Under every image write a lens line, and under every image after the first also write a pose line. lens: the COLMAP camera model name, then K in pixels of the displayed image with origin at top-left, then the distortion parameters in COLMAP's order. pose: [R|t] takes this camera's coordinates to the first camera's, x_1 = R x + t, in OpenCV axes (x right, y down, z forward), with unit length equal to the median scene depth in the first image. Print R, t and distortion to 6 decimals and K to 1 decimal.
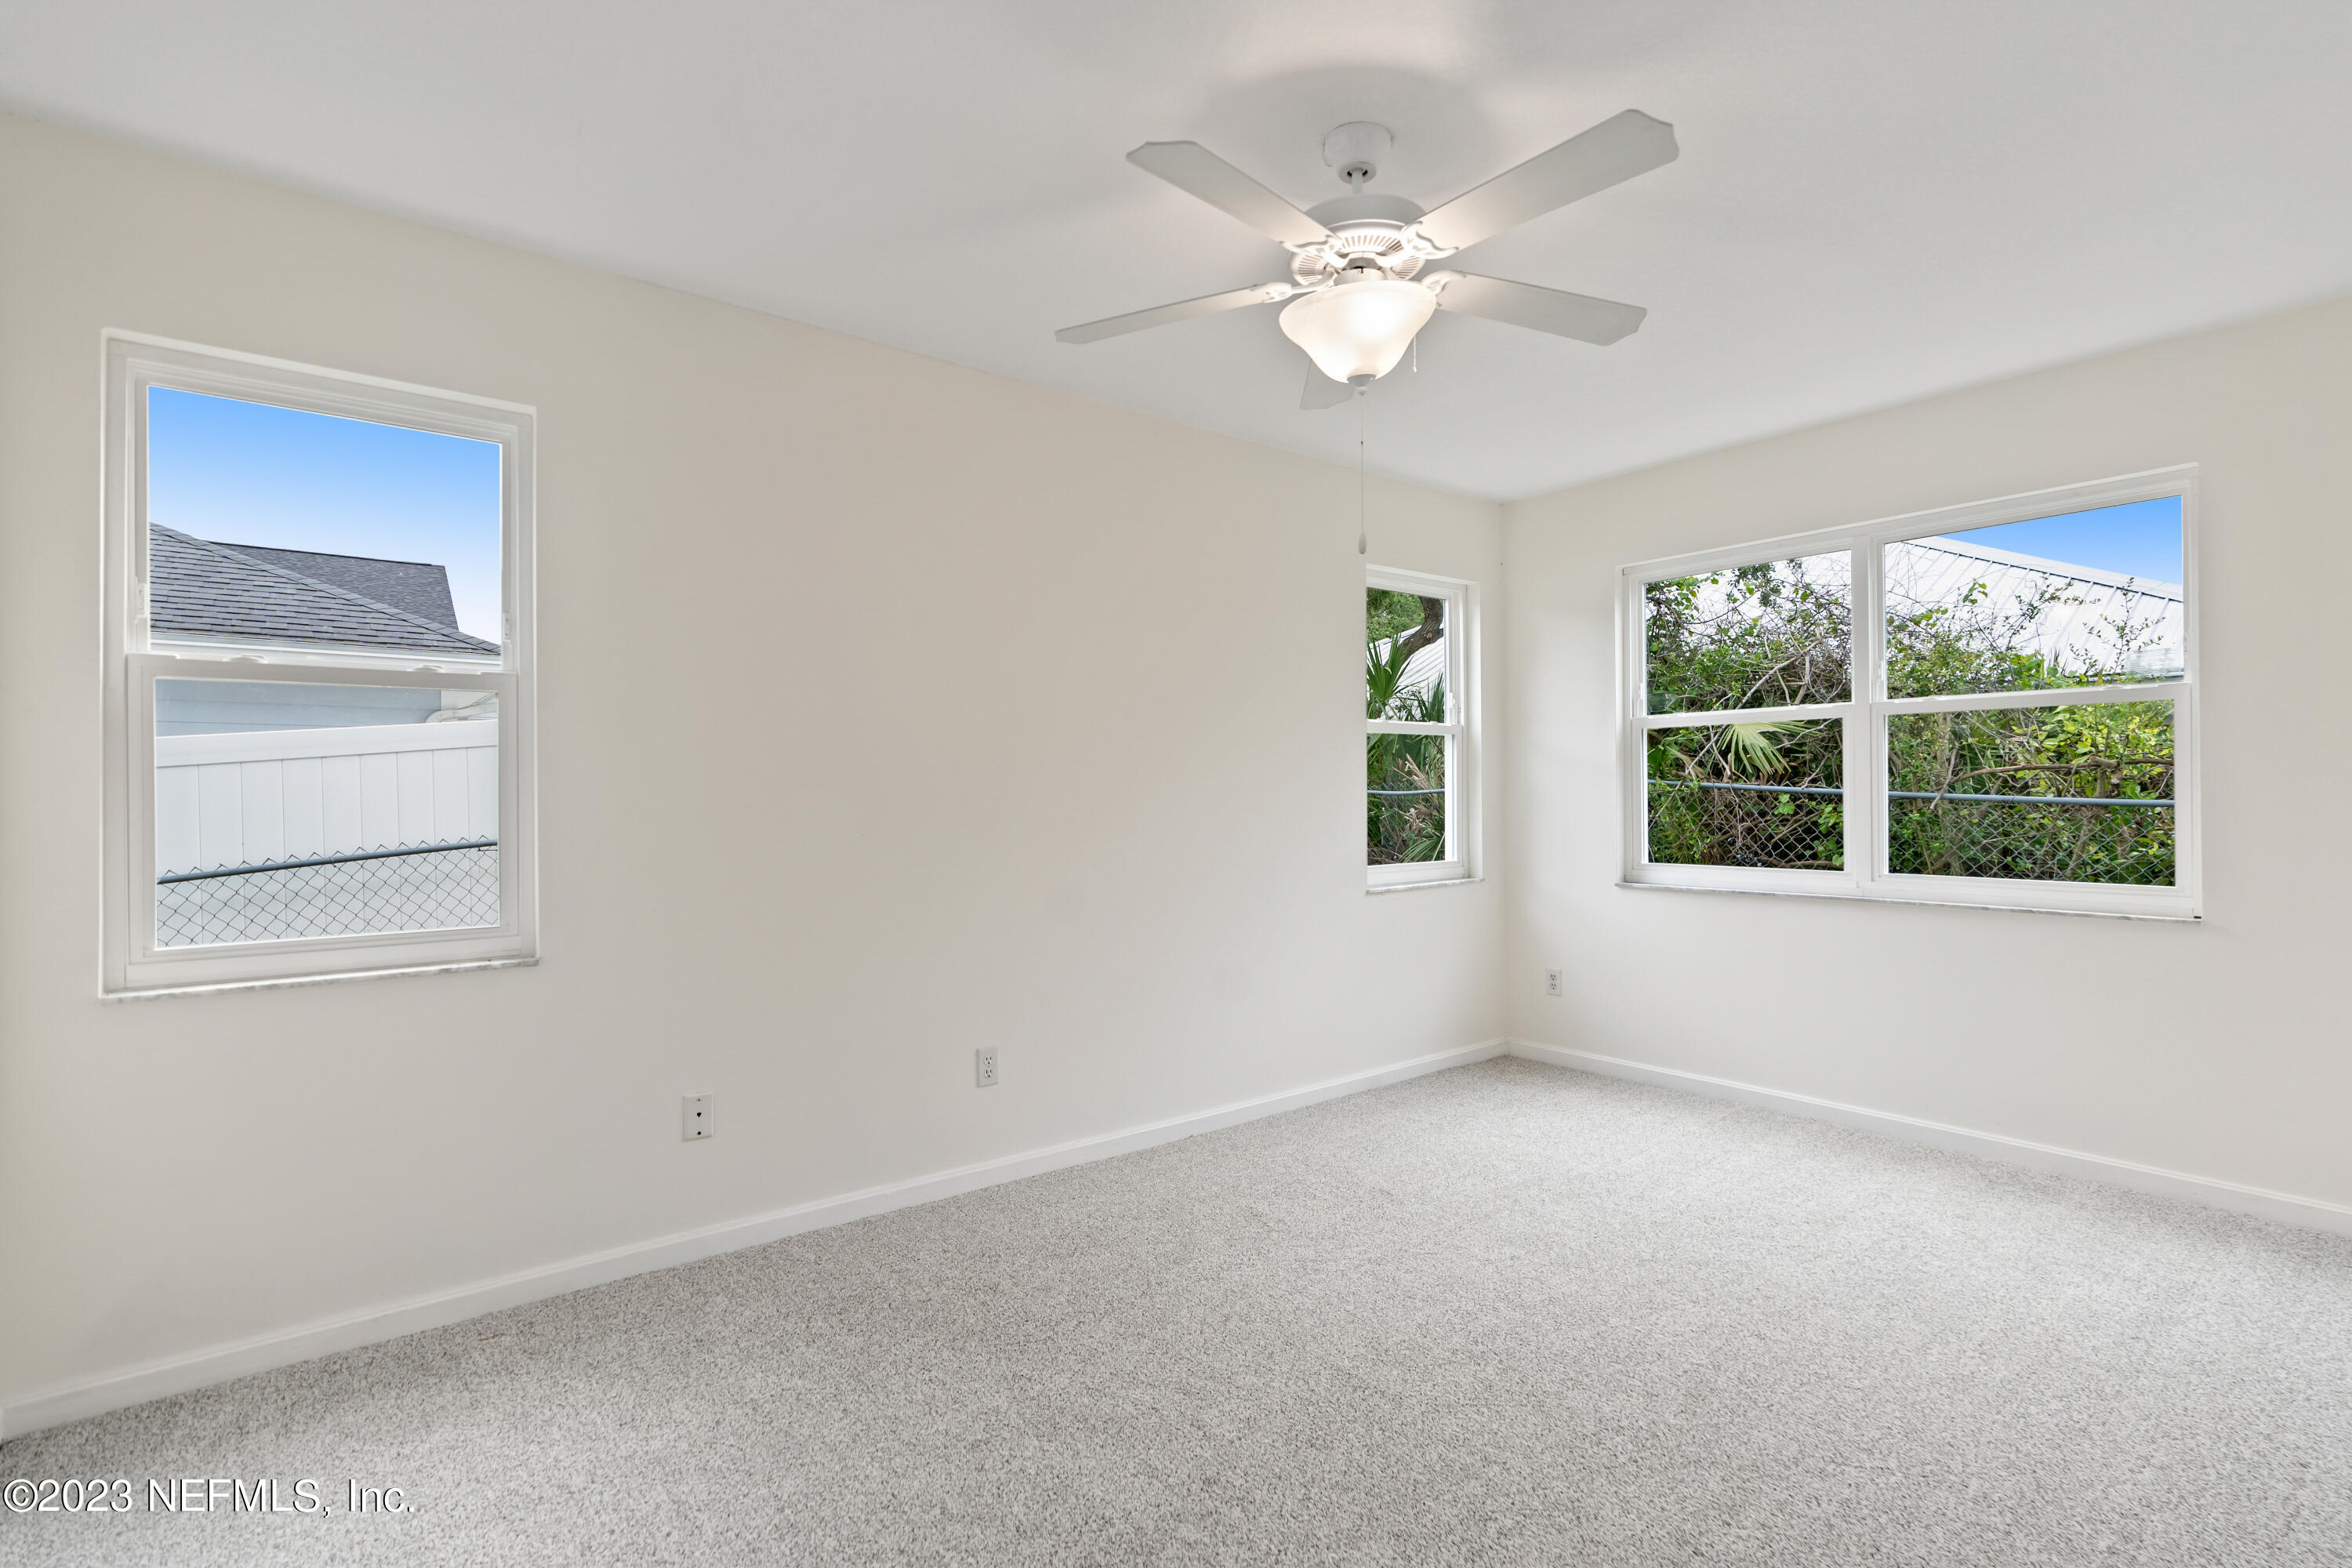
lens RADIAL K [[1090.2, 0, 1182.2], [0, 1090.2, 775.1], [0, 0, 1]] dist [-0.004838, 0.000770]
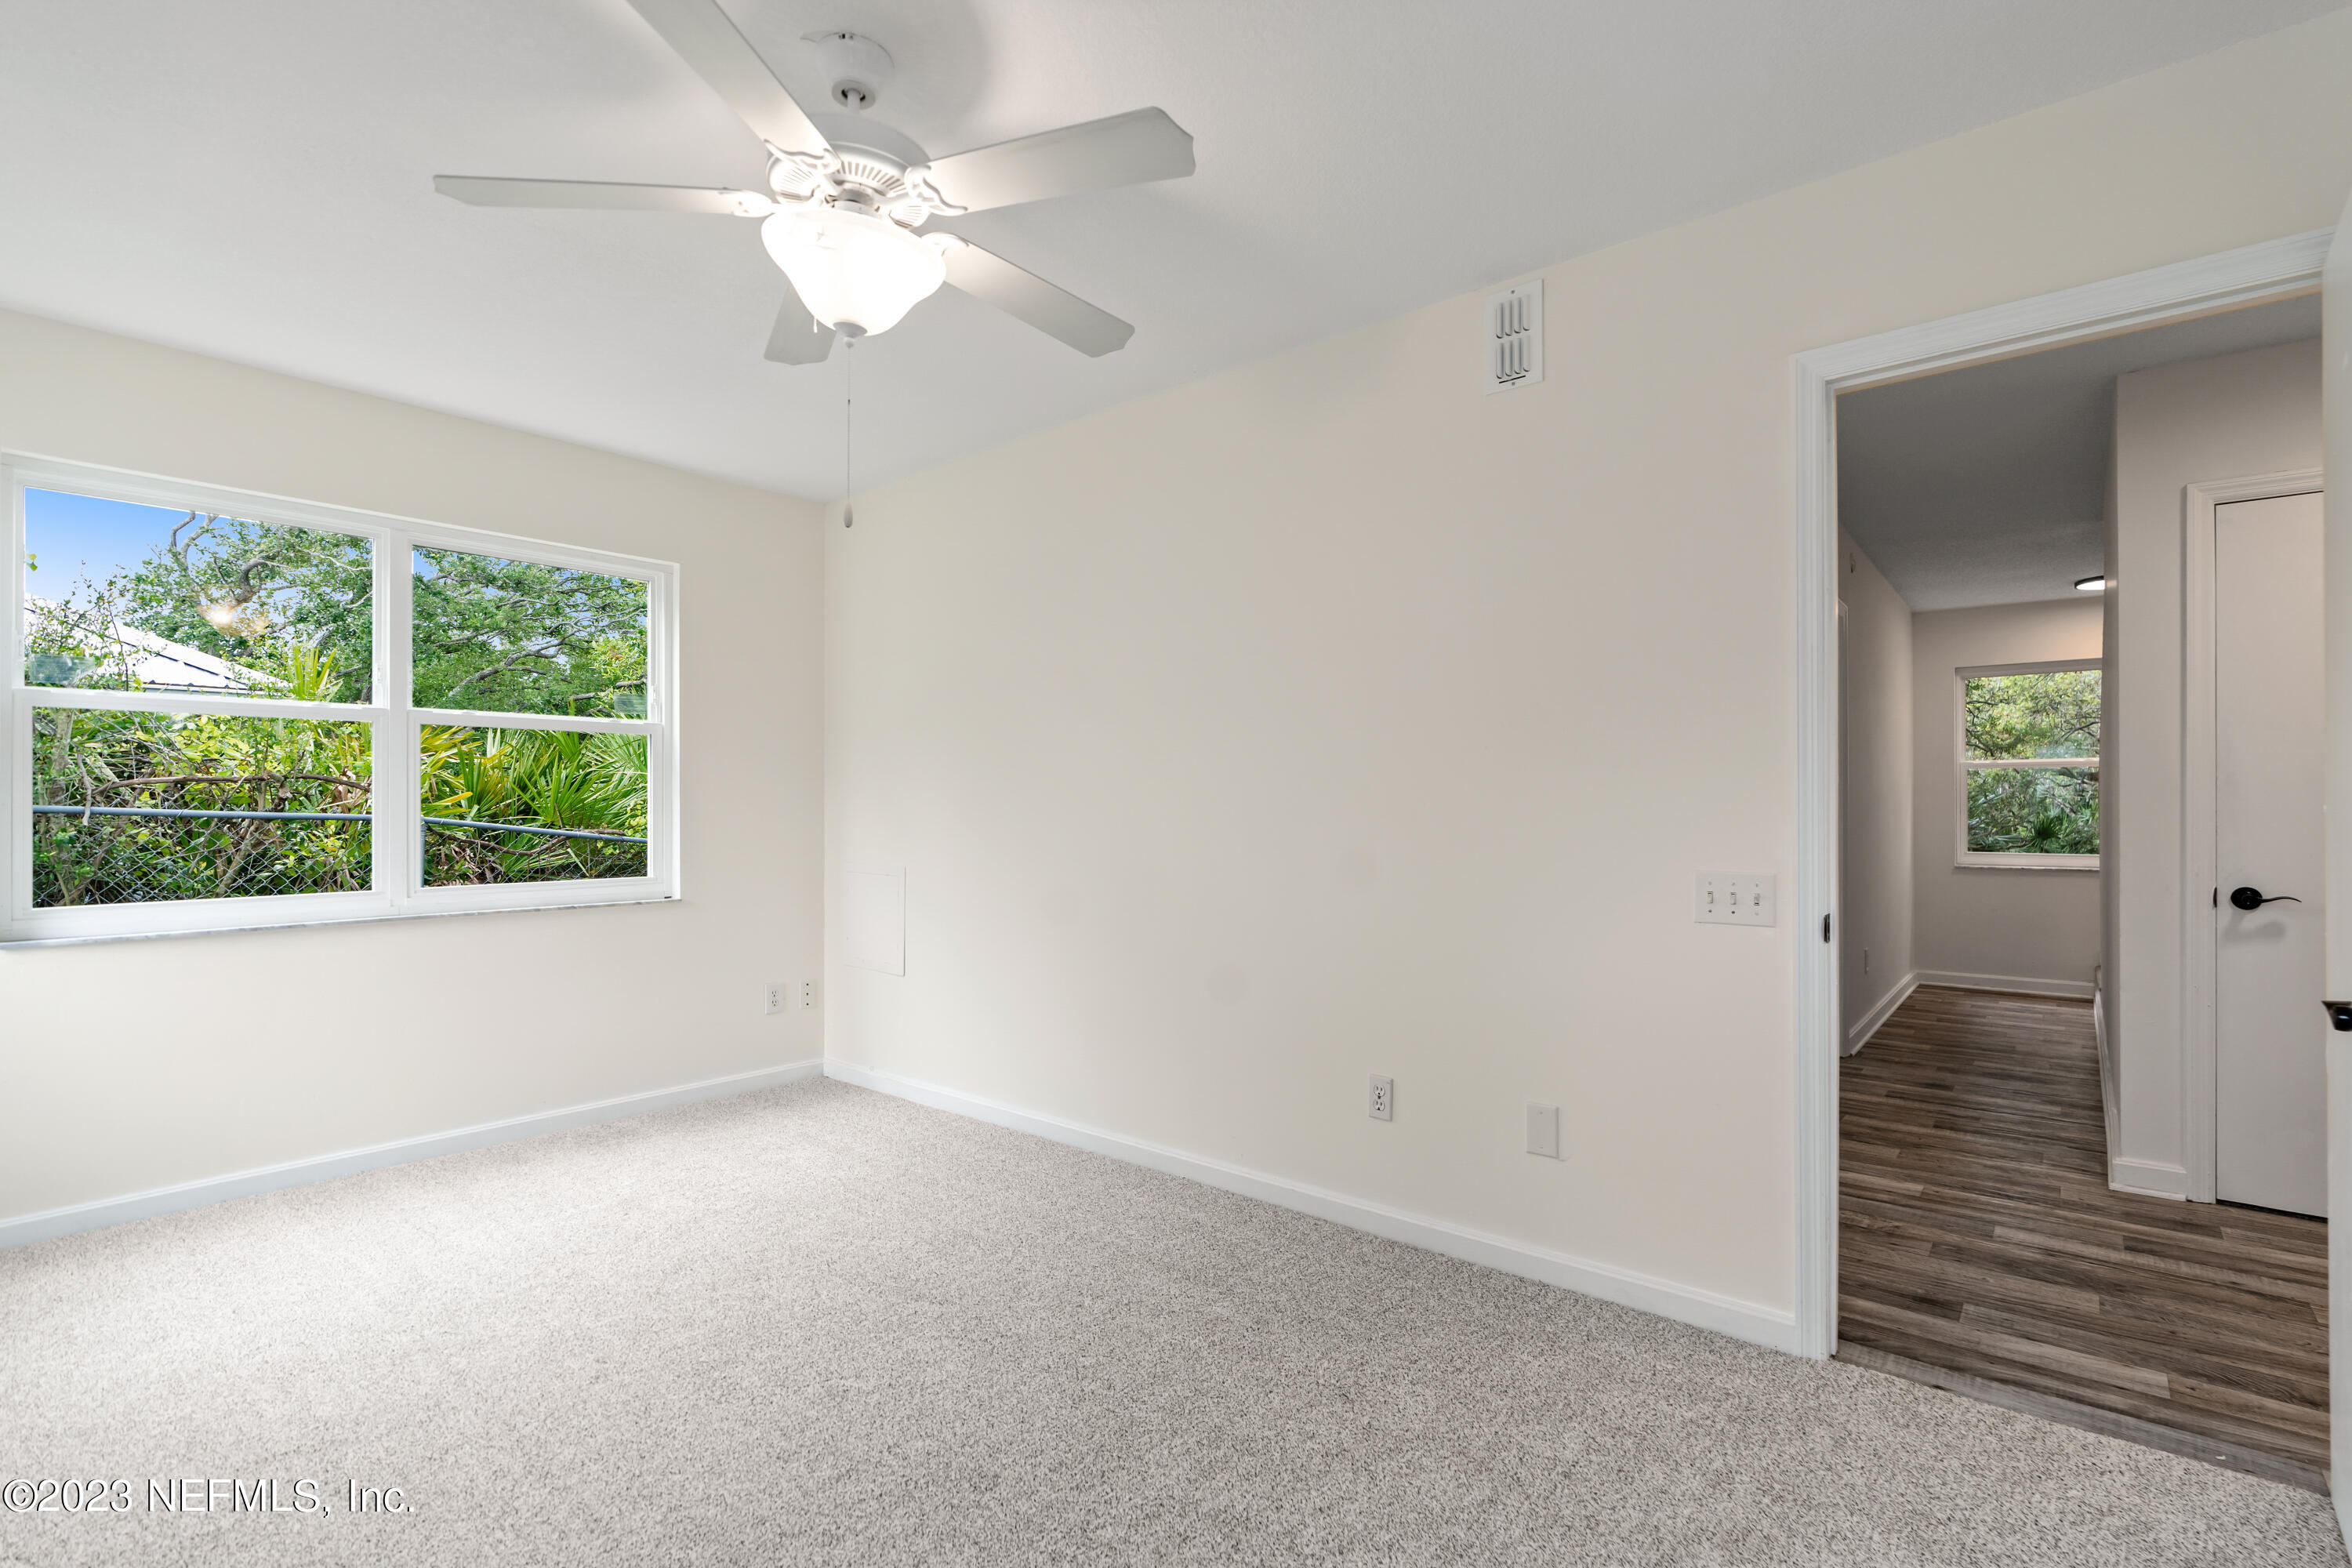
lens RADIAL K [[1090.2, 0, 1182.2], [0, 1090.2, 775.1], [0, 0, 1]] dist [-0.004838, 0.000770]
pose [[-0.206573, 0.030517, 0.977955, -0.473577], [-0.015533, 0.999285, -0.034464, 0.013365], [-0.978308, -0.022309, -0.205951, 0.575830]]
